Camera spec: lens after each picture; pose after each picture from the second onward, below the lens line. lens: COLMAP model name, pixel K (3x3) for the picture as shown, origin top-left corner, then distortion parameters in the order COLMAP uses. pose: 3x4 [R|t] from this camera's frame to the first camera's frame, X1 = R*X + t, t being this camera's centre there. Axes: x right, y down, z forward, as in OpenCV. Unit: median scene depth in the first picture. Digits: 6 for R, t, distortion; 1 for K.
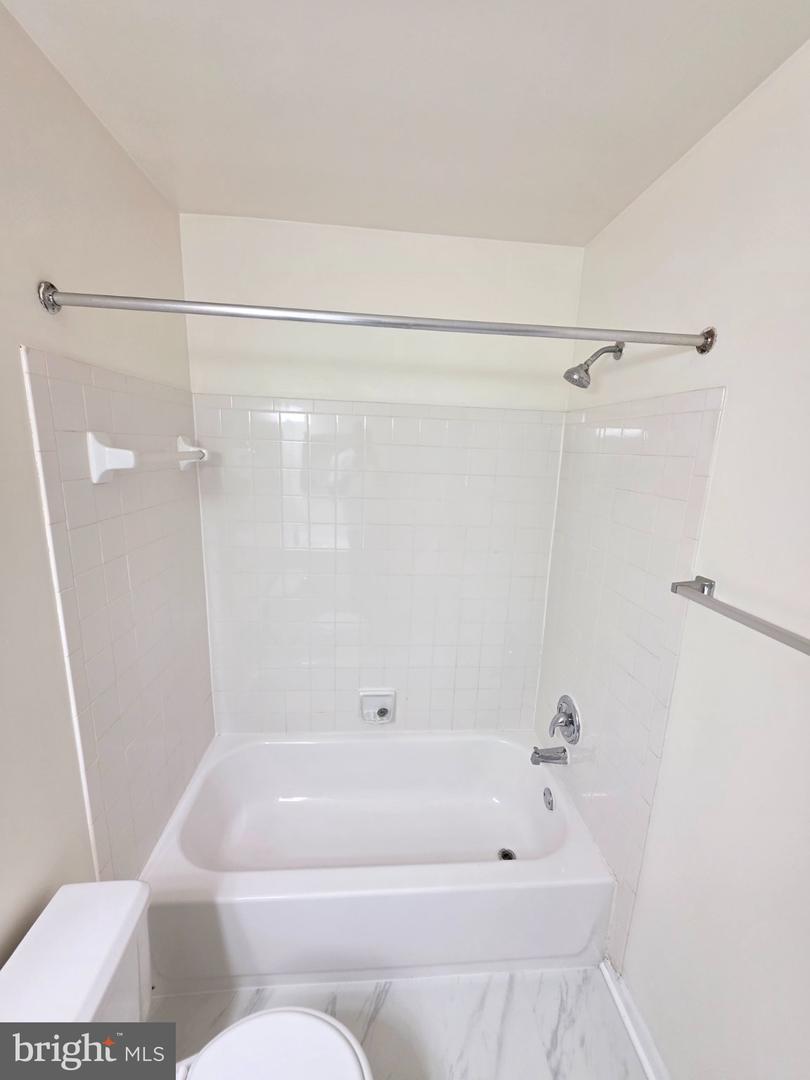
lens RADIAL K [[434.8, 0, 400.2], [0, 434.8, 536.9], [0, 0, 1]] dist [-0.001853, -0.000210]
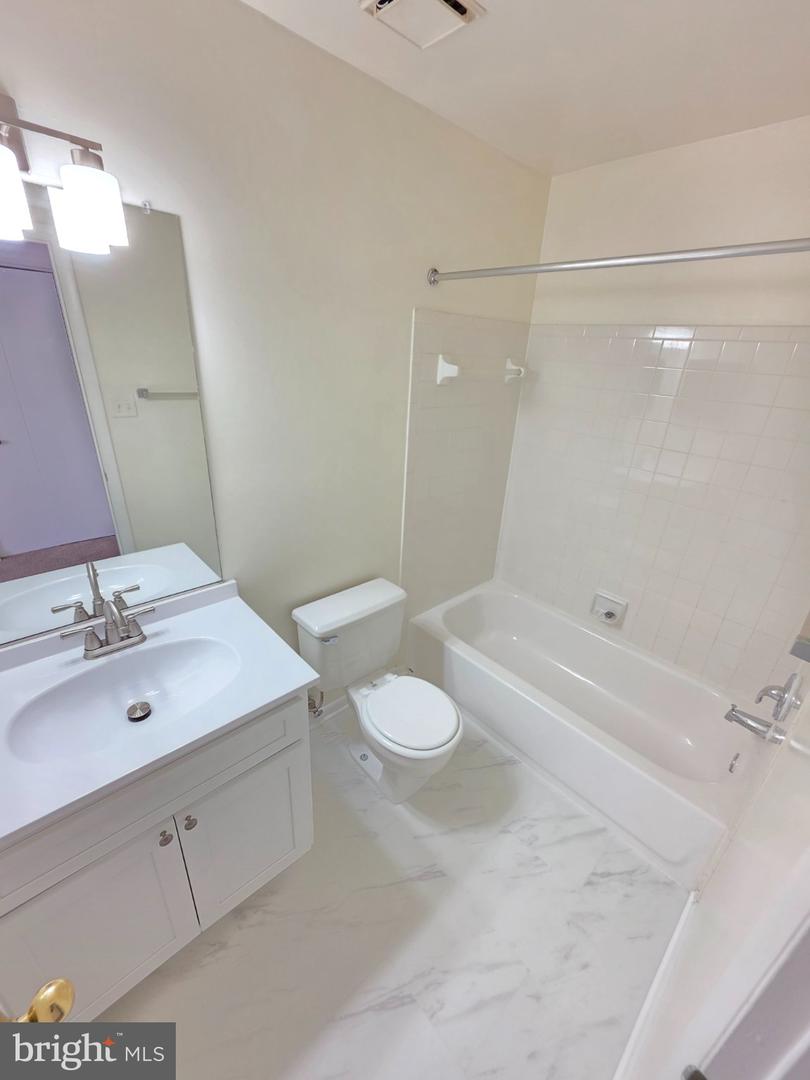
lens RADIAL K [[434.8, 0, 403.3], [0, 434.8, 537.3], [0, 0, 1]] dist [-0.001853, -0.000210]
pose [[0.619224, 0.316561, -0.718576, 0.484945], [-0.193813, 0.948437, 0.250807, 0.036165], [0.760919, -0.016036, 0.648649, -0.194118]]
